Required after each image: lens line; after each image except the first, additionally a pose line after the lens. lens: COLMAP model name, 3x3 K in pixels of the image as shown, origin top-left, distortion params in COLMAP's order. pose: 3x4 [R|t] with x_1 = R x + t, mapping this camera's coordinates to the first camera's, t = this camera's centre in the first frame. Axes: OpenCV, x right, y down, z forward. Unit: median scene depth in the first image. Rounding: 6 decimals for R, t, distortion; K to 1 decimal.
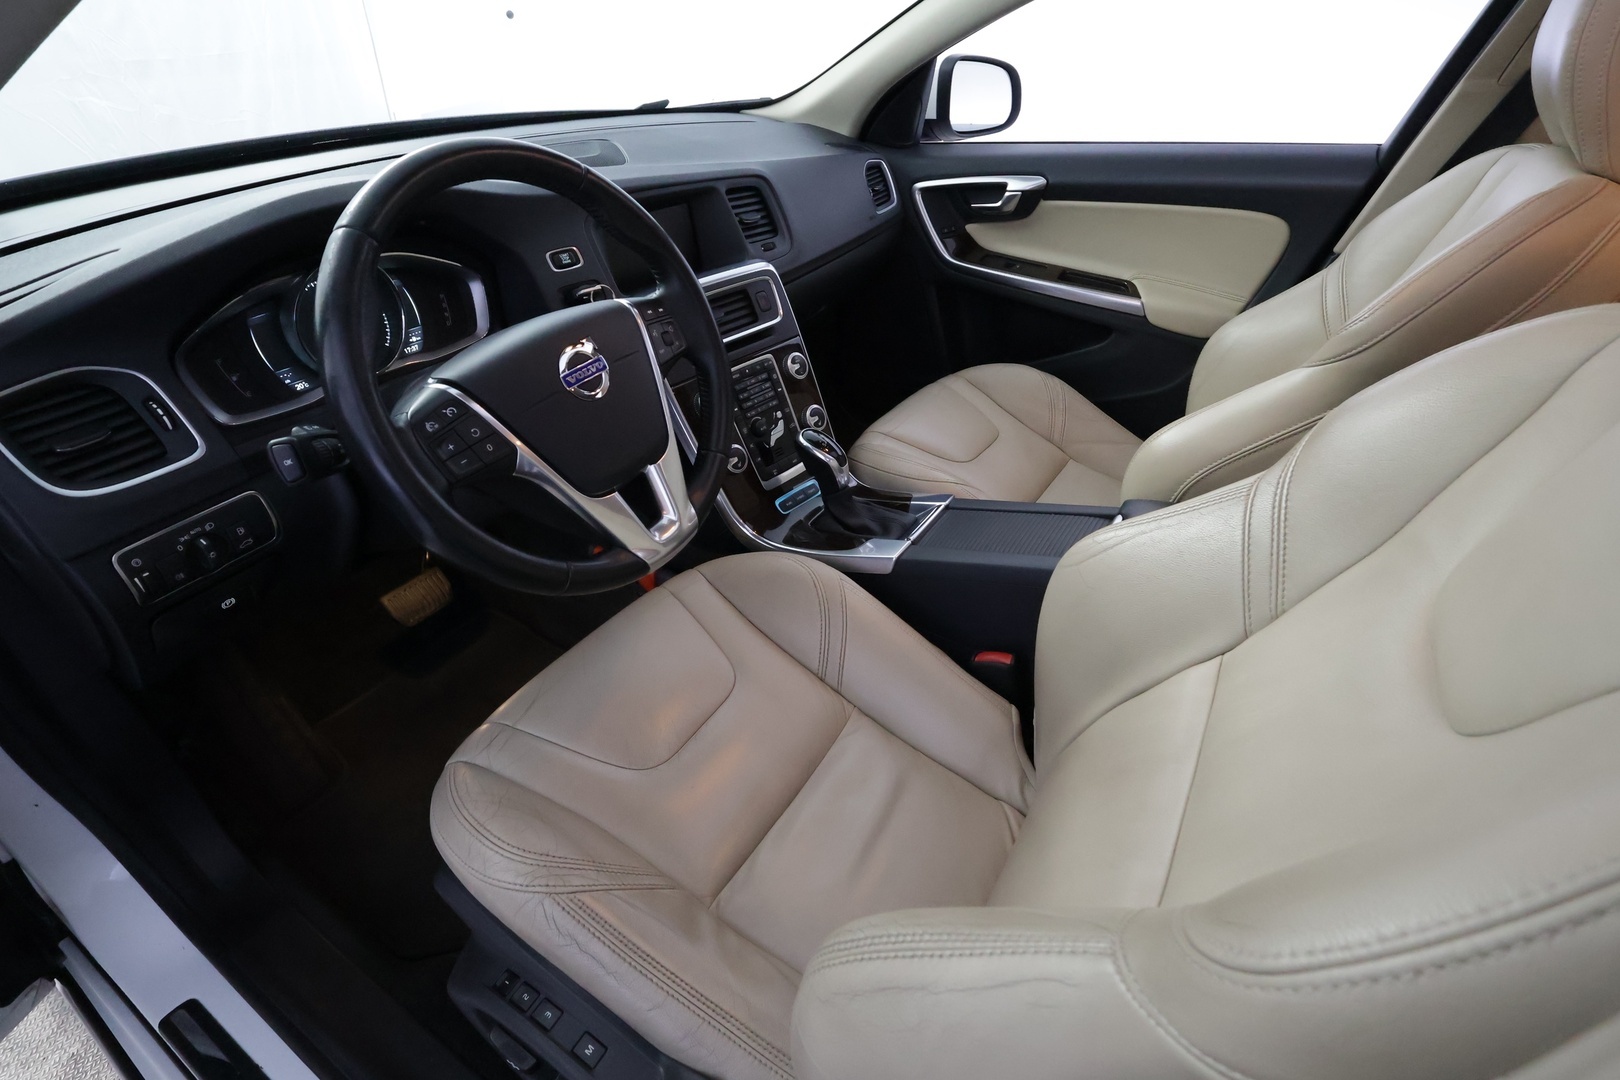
lens RADIAL K [[790.3, 0, 809.2], [0, 790.3, 542.2], [0, 0, 1]] dist [0.003083, 0.002125]
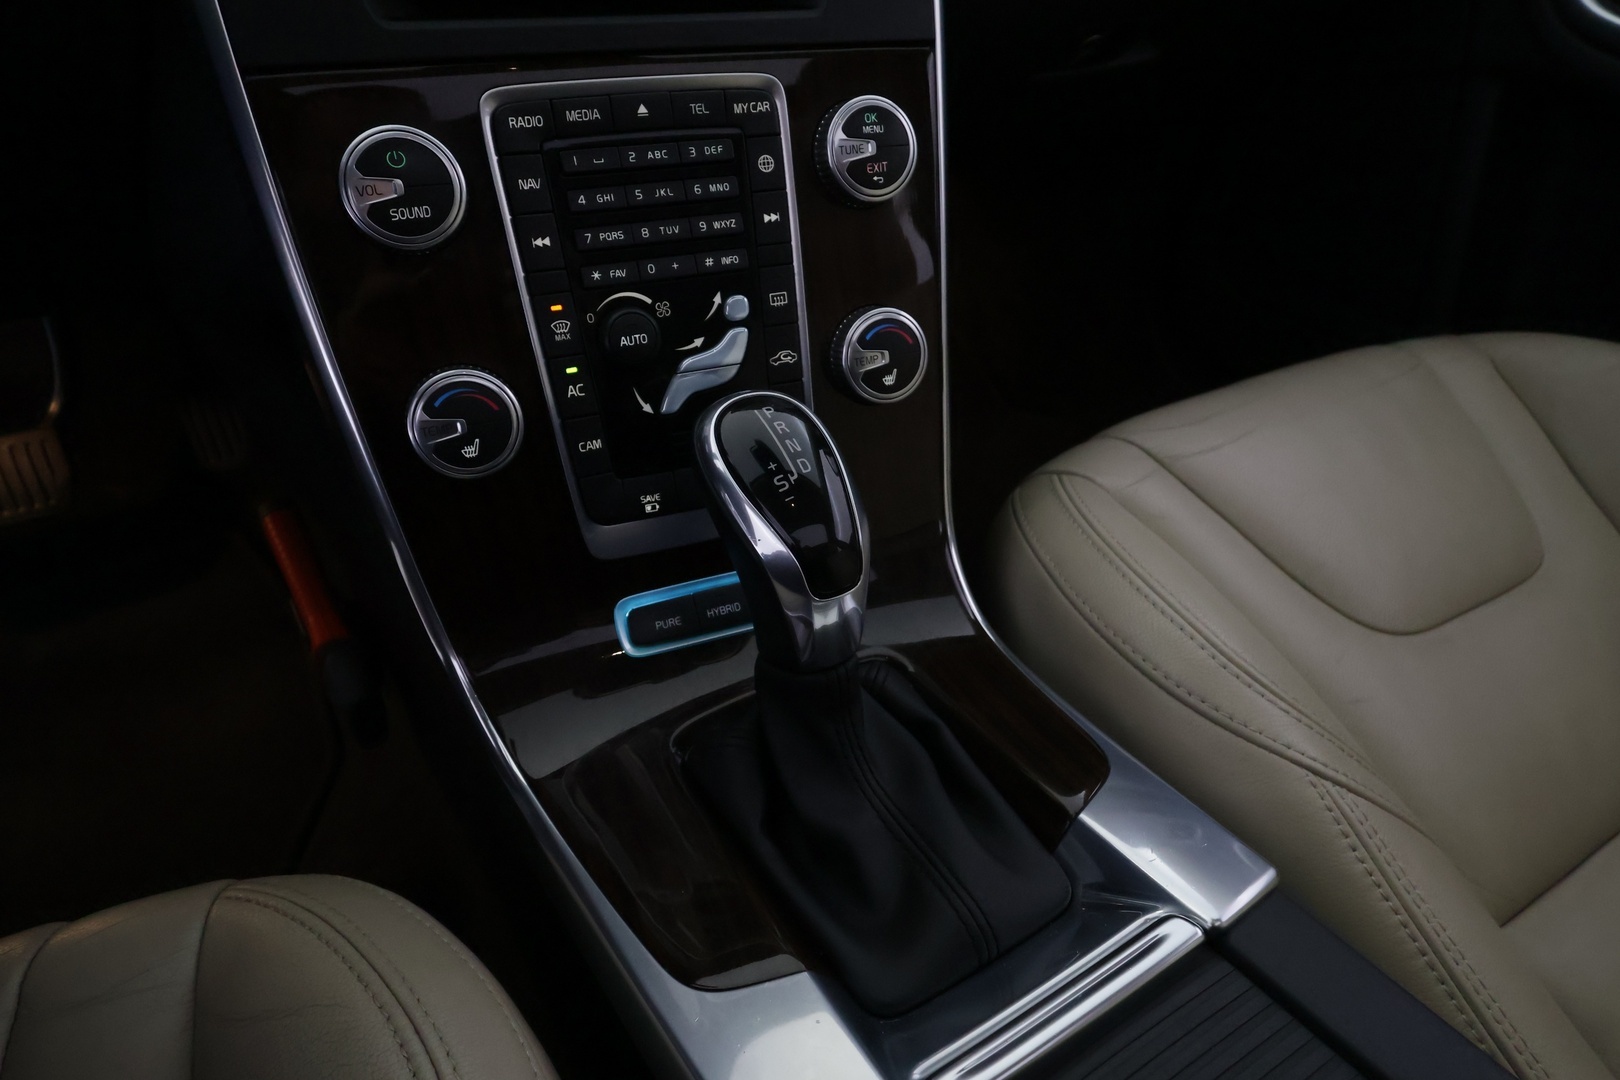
lens RADIAL K [[944.0, 0, 812.1], [0, 944.0, 539.1], [0, 0, 1]] dist [0.006088, 0.003572]
pose [[0.892650, 0.343566, -0.291785, 0.130118], [-0.308488, 0.937629, 0.160275, -0.173691], [0.328651, -0.053057, 0.942960, 0.824902]]
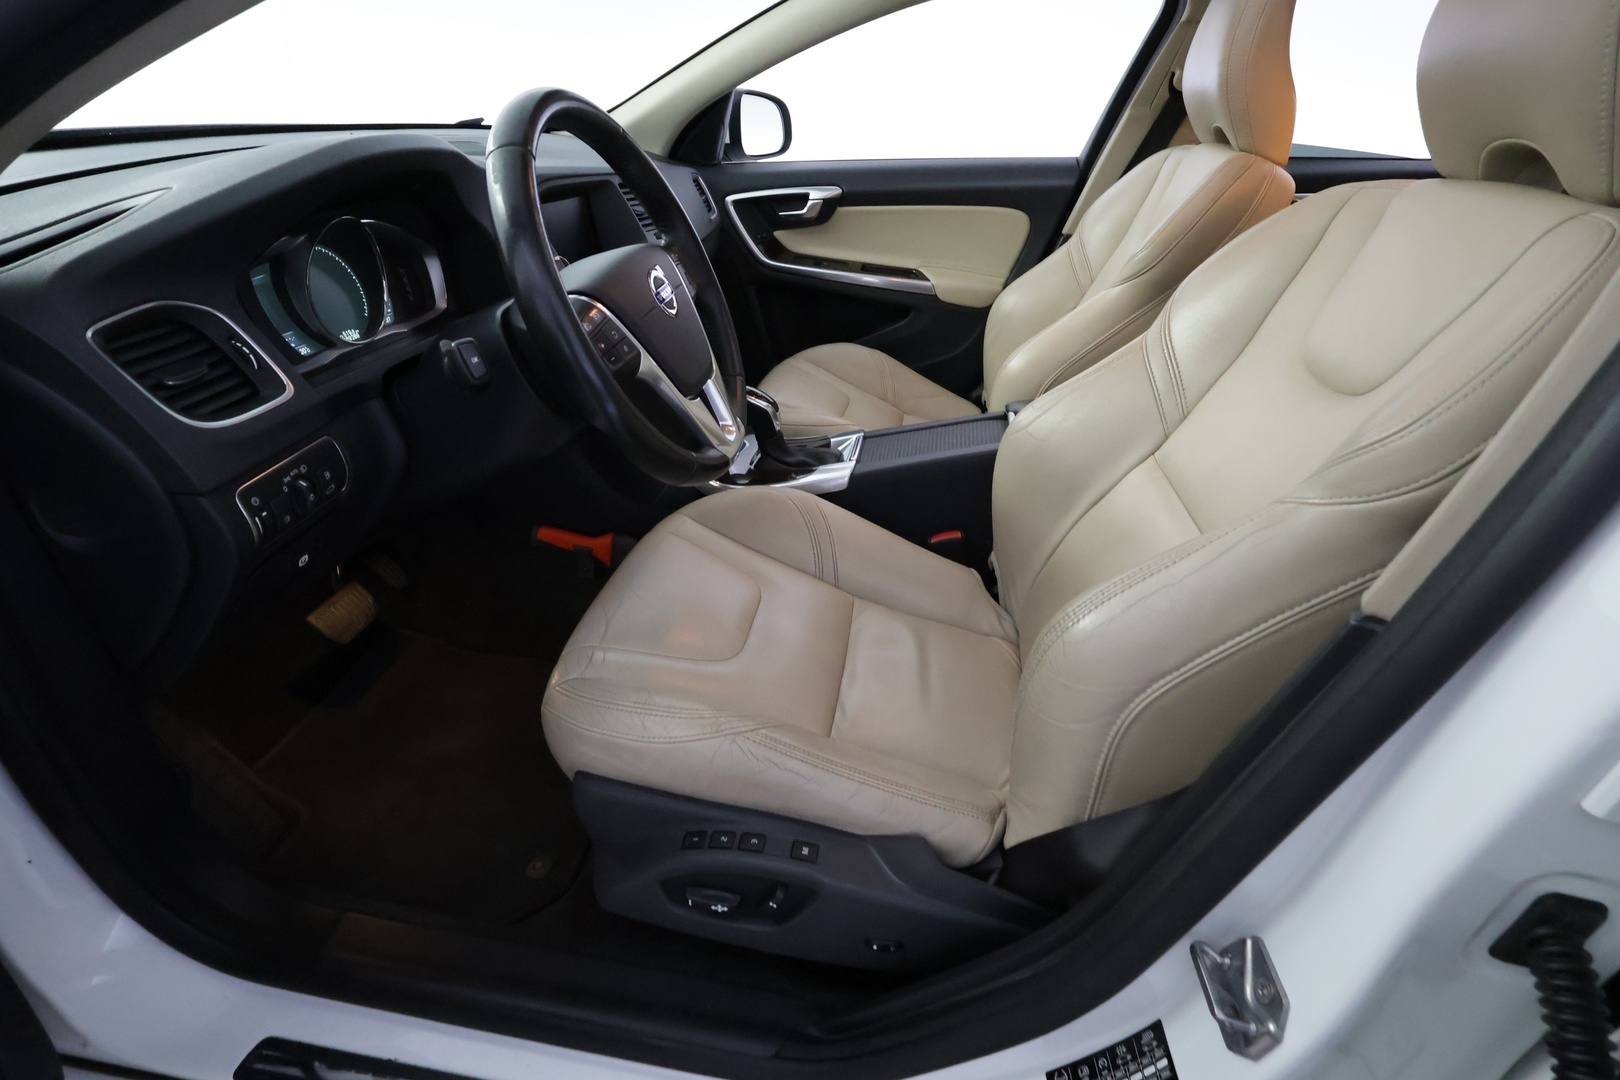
lens RADIAL K [[790.3, 0, 809.9], [0, 790.3, 543.2], [0, 0, 1]] dist [0.003083, 0.002125]
pose [[0.921376, -0.160787, 0.353855, -0.395203], [0.185350, 0.981998, -0.036411, 0.159697], [-0.341630, 0.099135, 0.934591, -0.078293]]
